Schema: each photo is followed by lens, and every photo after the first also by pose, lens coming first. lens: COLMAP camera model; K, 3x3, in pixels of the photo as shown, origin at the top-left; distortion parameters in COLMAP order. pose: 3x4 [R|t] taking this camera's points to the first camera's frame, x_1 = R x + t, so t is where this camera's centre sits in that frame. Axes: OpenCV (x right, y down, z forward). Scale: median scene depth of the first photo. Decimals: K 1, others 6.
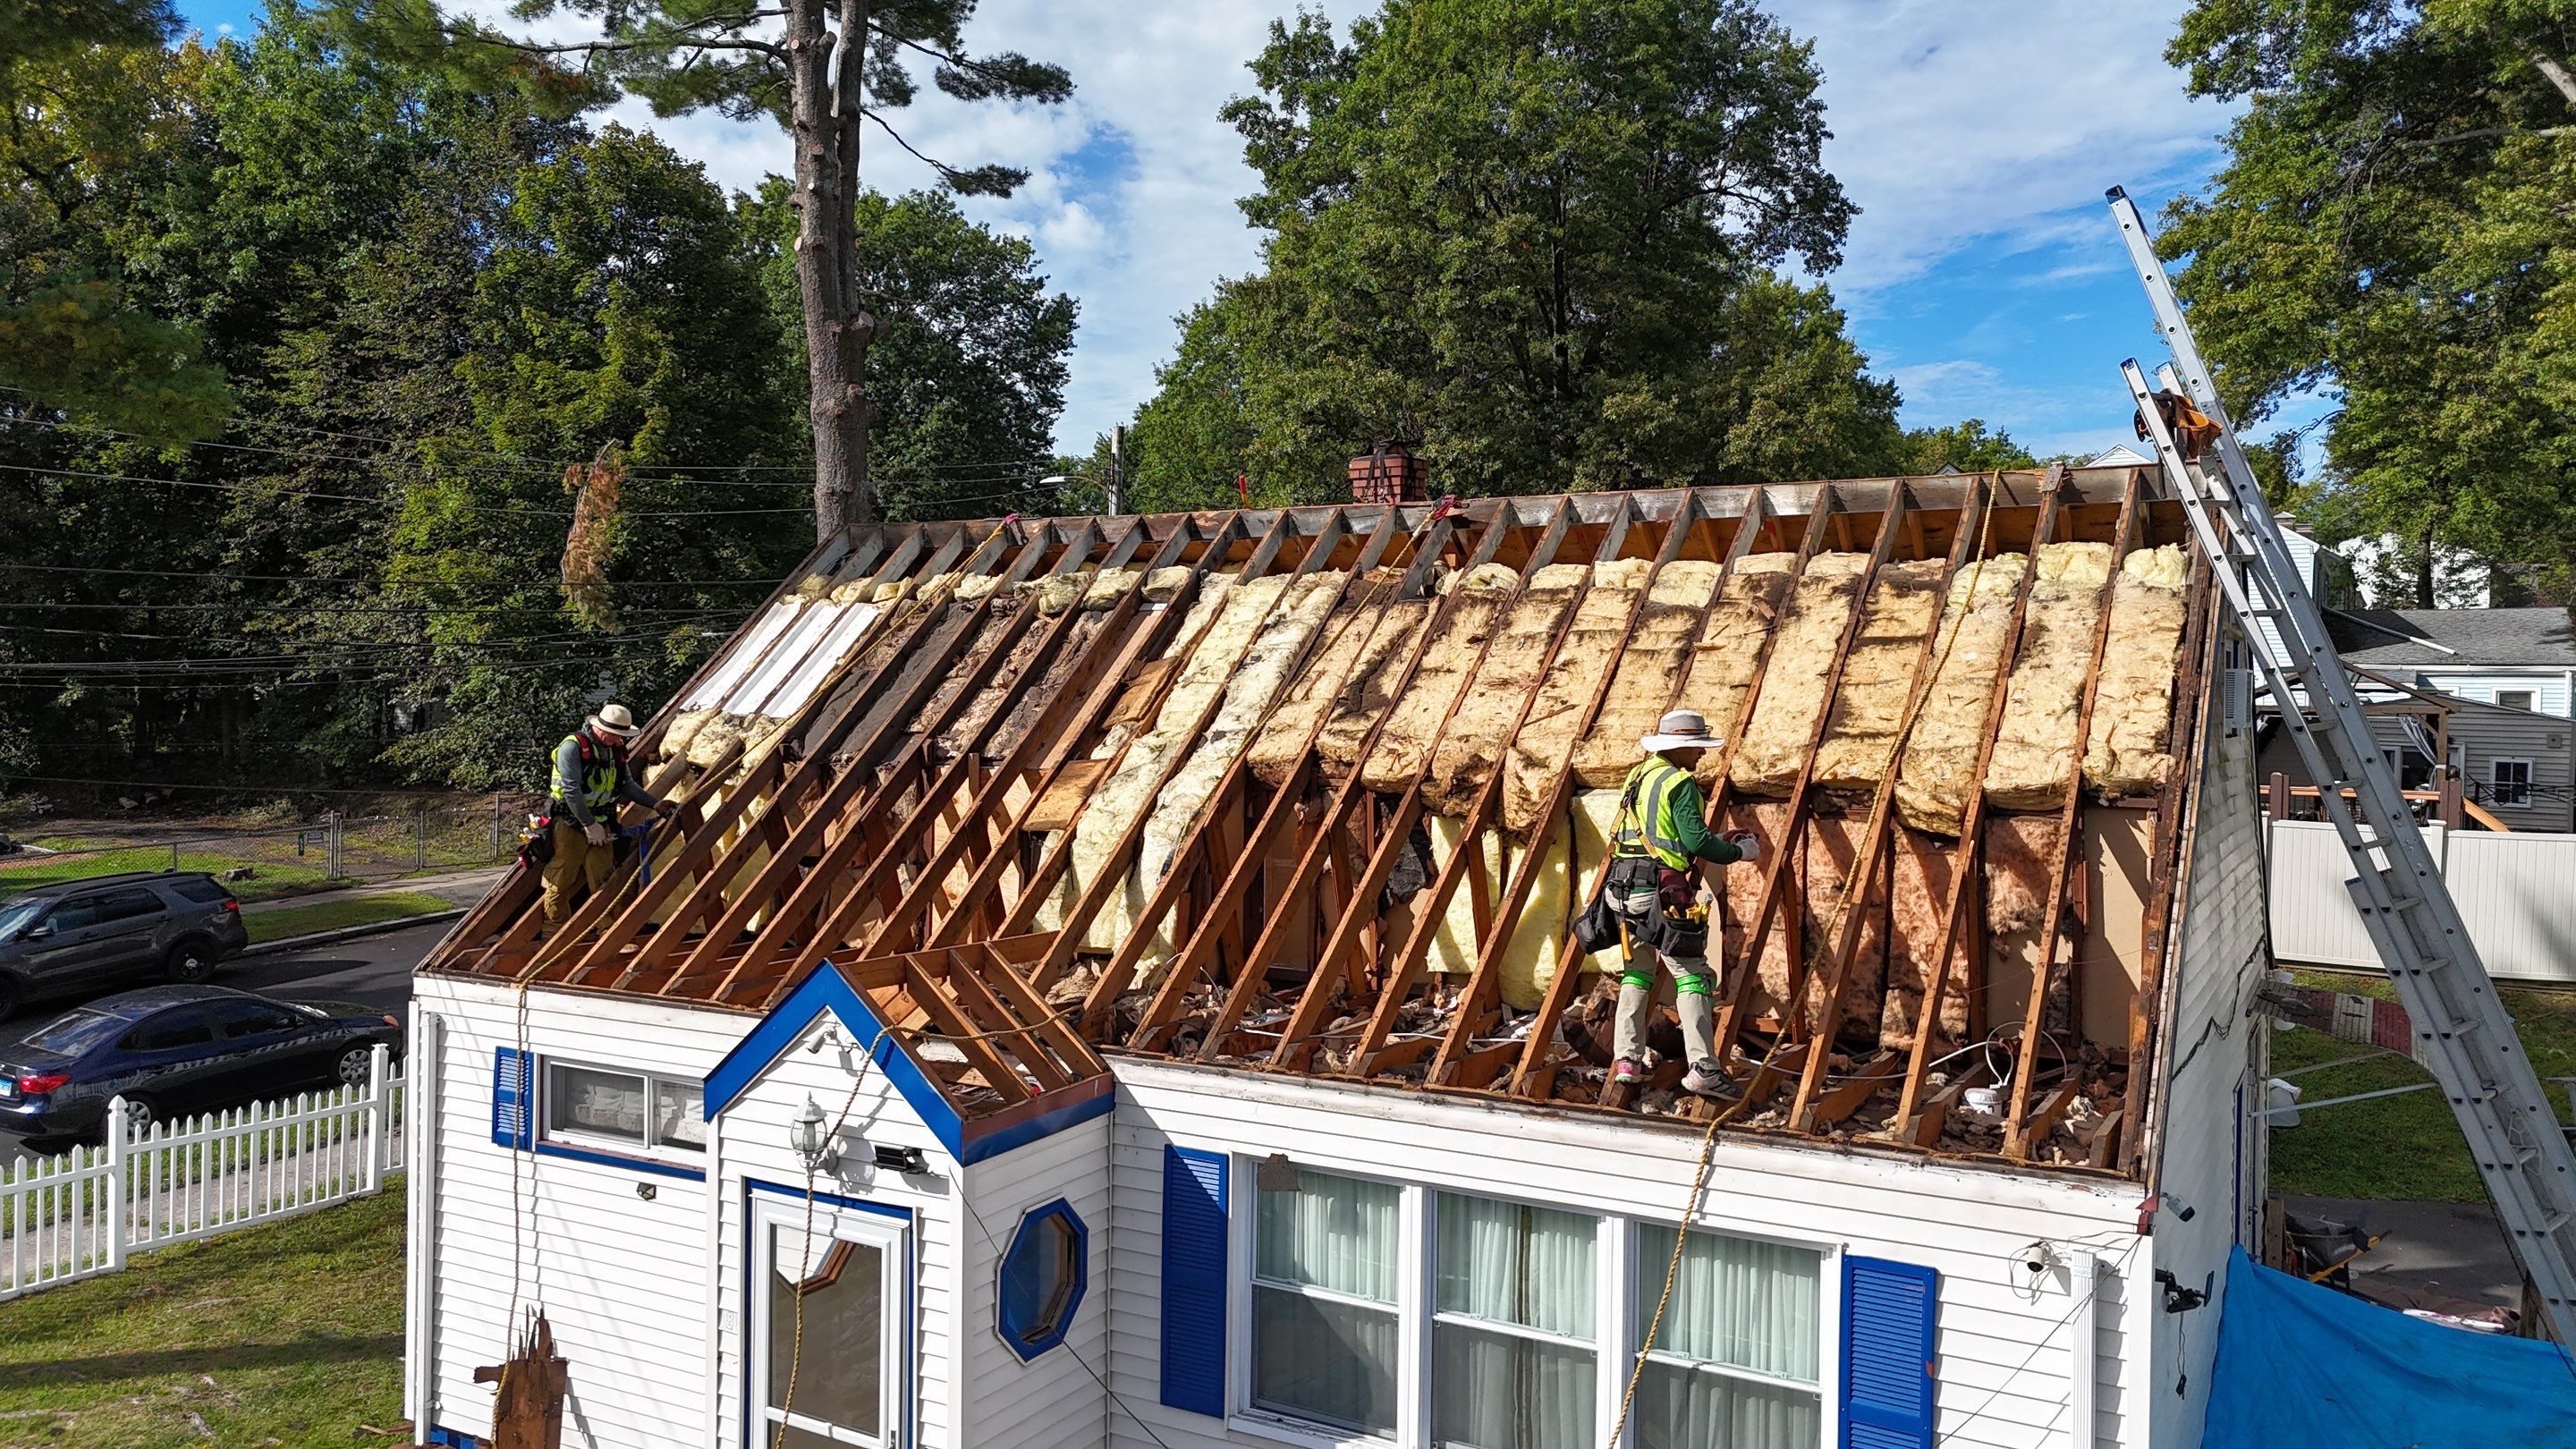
lens RADIAL K [[1958.6, 0, 1288.0], [0, 1958.6, 724.5], [0, 0, 1]] dist [0.080790, -0.102813]
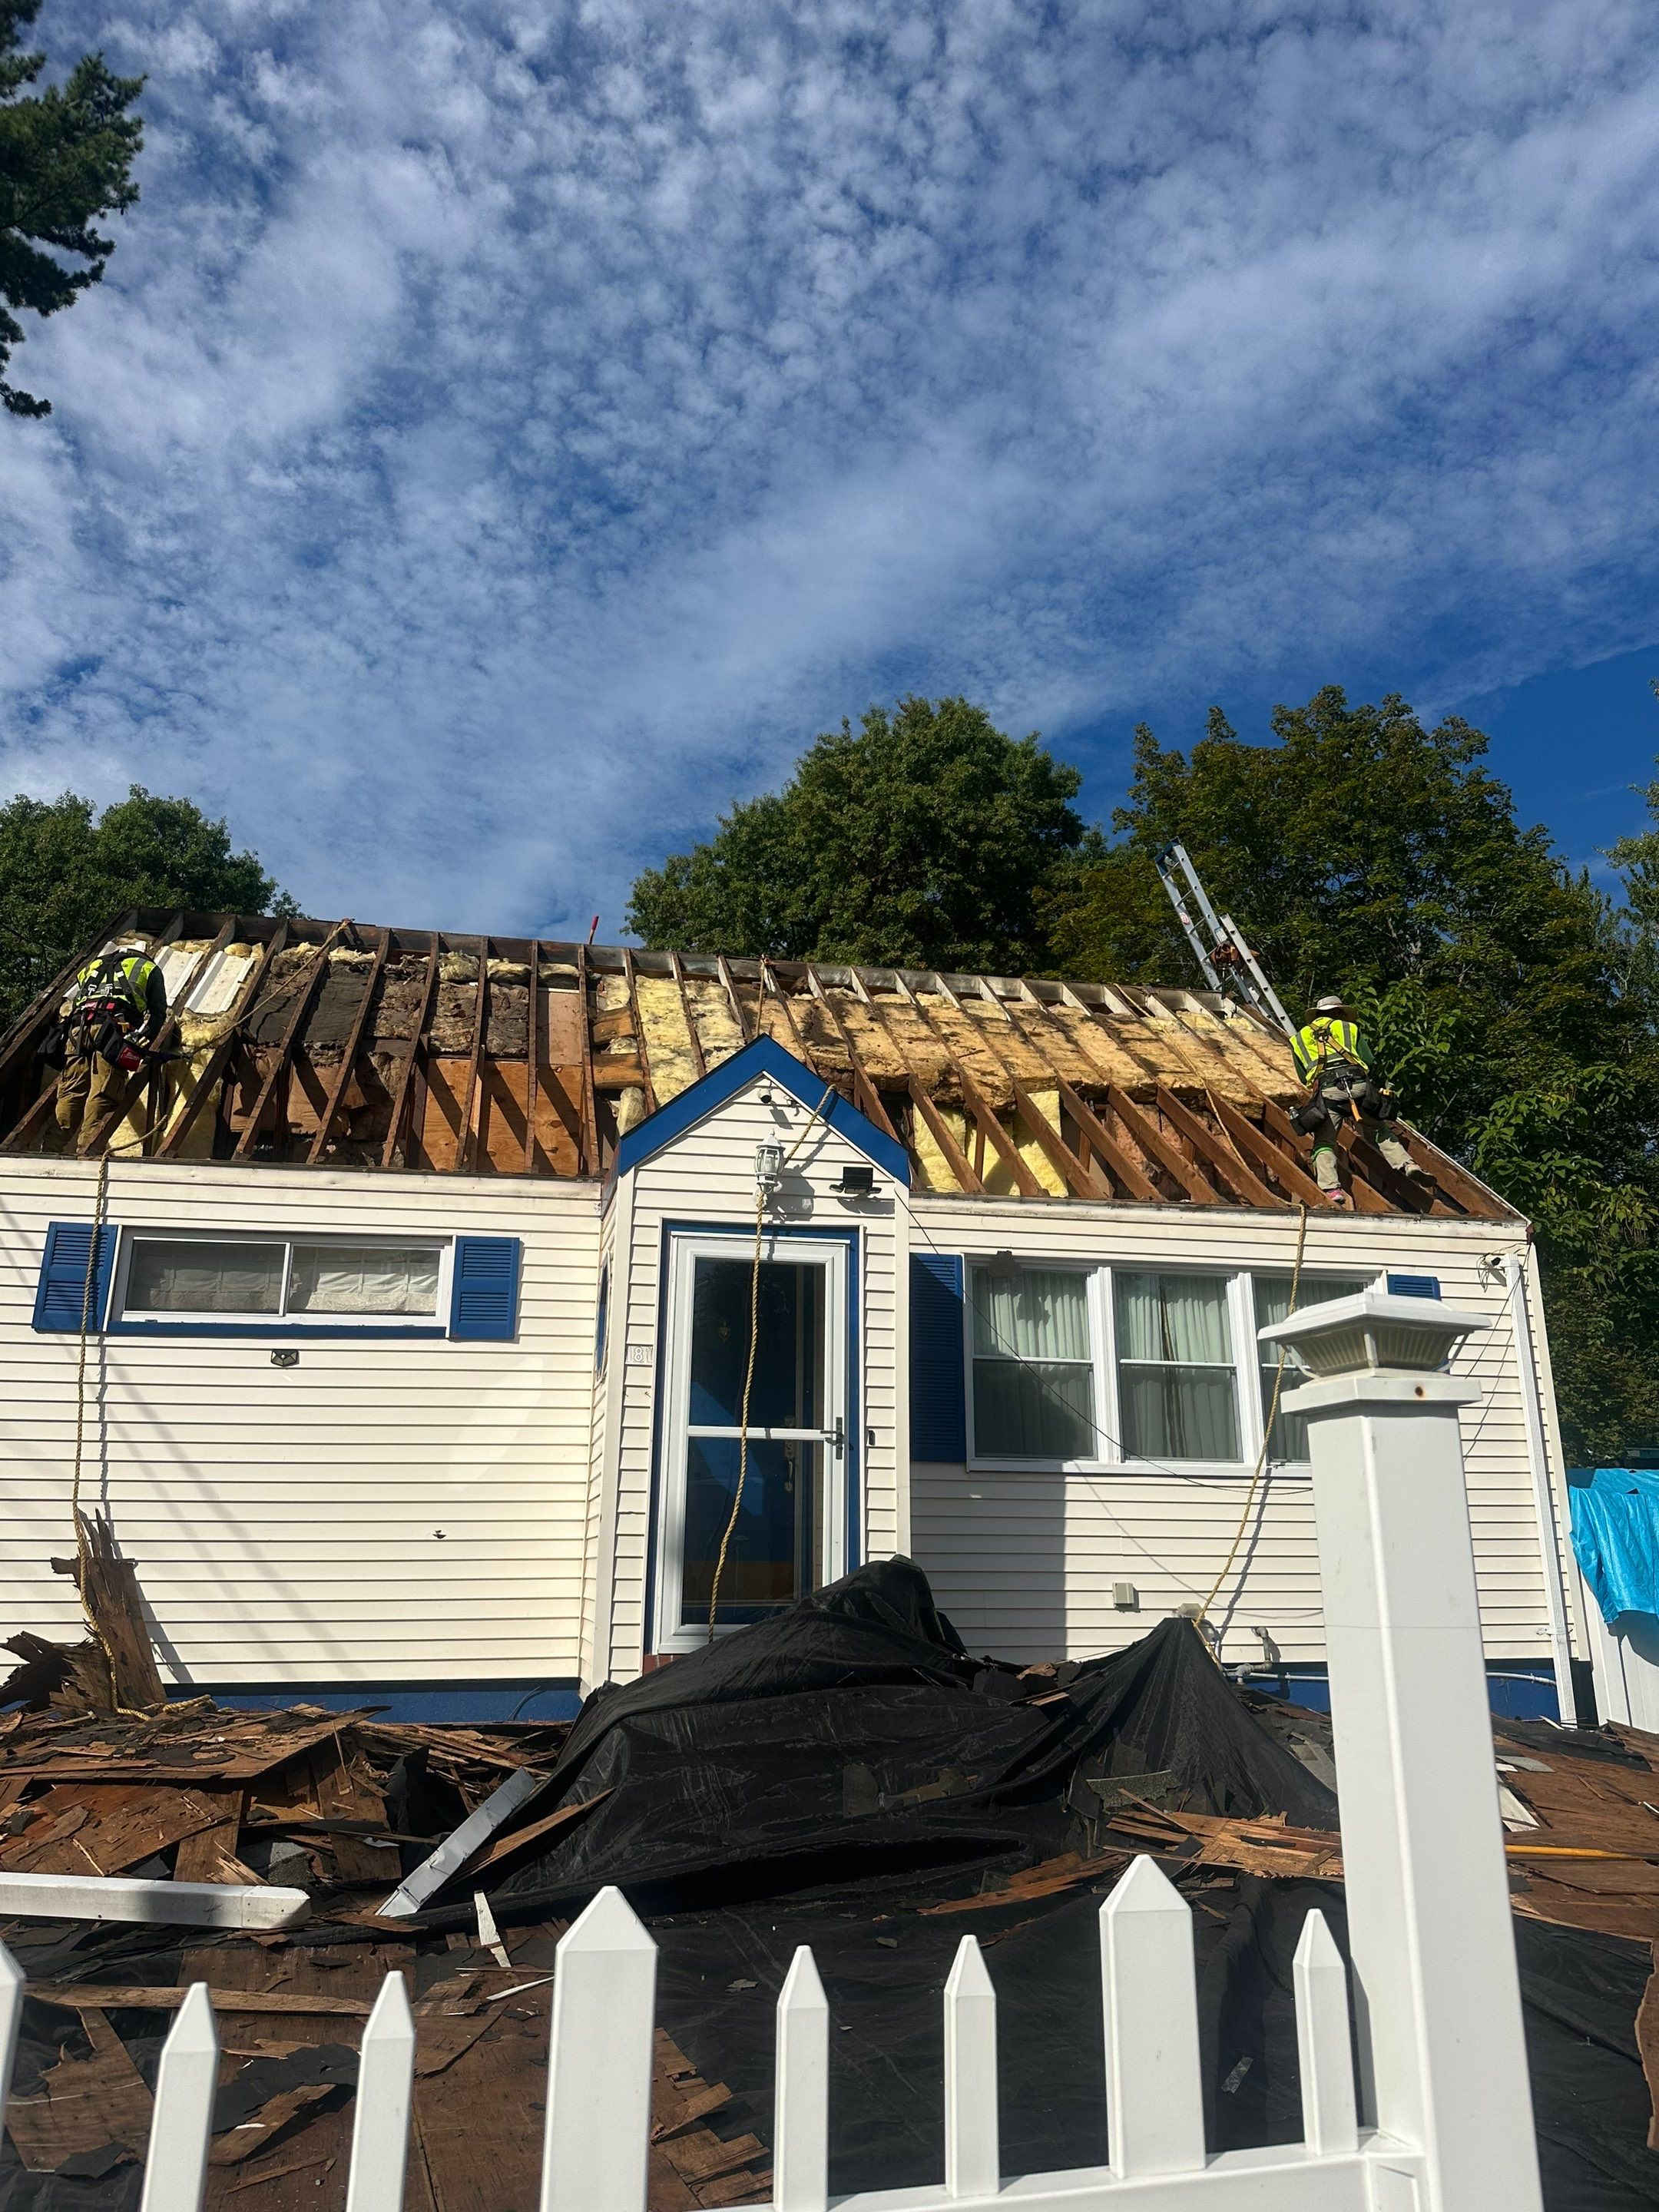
lens RADIAL K [[1581.3, 0, 829.5], [0, 1581.3, 1106.0], [0, 0, 1]] dist [0.061563, -0.001816]
pose [[0.746461, 0.181676, 0.640148, -0.666450], [0.024961, 0.953686, -0.299765, 0.369974], [-0.664961, 0.239742, 0.707355, 0.245598]]
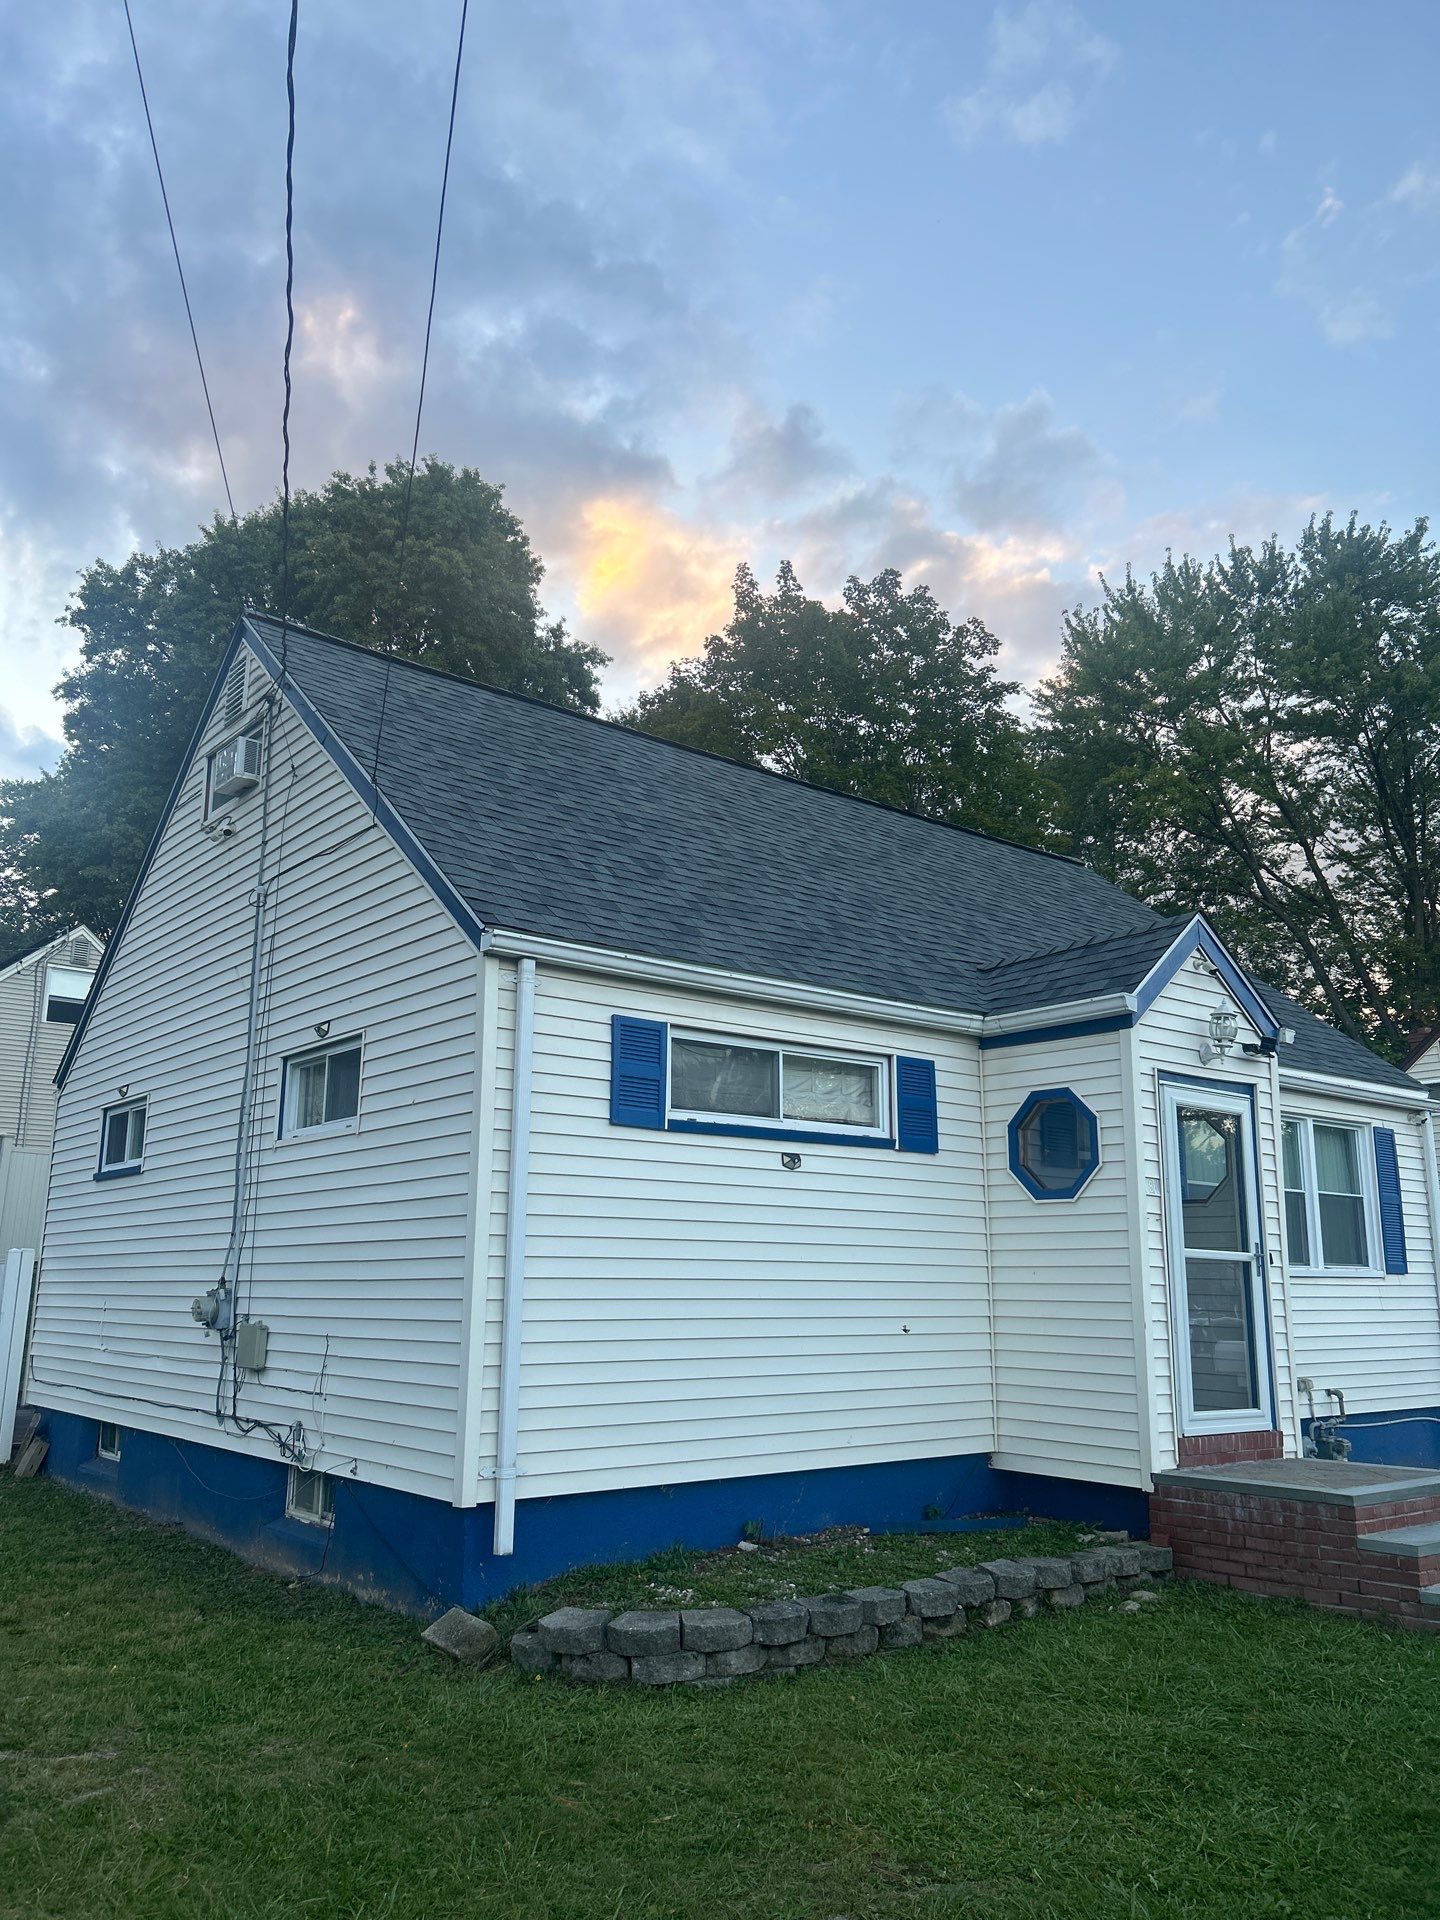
lens RADIAL K [[1485.6, 0, 713.2], [0, 1485.6, 997.4], [0, 0, 1]] dist [0.007089, 0.000407]
pose [[0.355402, 0.176200, 0.917956, -1.075453], [0.022522, 0.980172, -0.196862, 0.309989], [-0.934442, 0.090639, 0.344387, 0.788725]]
